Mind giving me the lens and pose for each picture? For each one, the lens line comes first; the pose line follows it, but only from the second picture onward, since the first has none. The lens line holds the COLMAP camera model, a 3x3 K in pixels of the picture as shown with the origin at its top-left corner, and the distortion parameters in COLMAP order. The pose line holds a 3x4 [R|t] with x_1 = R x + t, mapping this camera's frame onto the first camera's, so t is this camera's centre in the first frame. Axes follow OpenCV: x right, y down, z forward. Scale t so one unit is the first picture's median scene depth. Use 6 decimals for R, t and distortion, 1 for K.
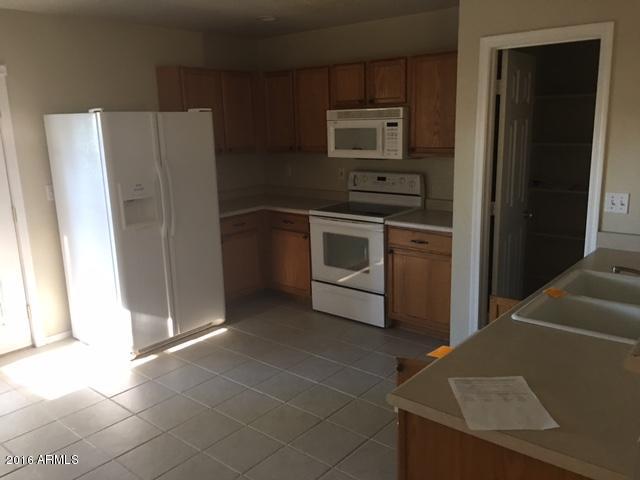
lens RADIAL K [[539.5, 0, 321.7], [0, 539.5, 238.3], [0, 0, 1]] dist [0.003082, -0.015982]
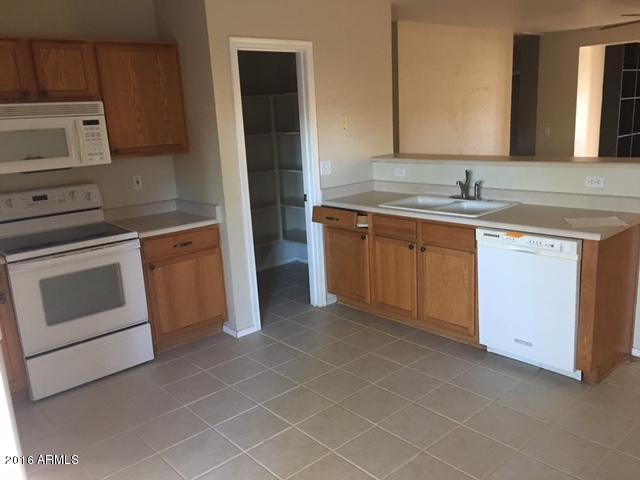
lens RADIAL K [[539.5, 0, 321.9], [0, 539.5, 241.7], [0, 0, 1]] dist [0.003082, -0.015982]
pose [[0.143824, -0.208947, 0.967293, -0.635525], [0.255059, 0.952259, 0.167775, -0.086591], [-0.956169, 0.222586, 0.190251, 0.546215]]
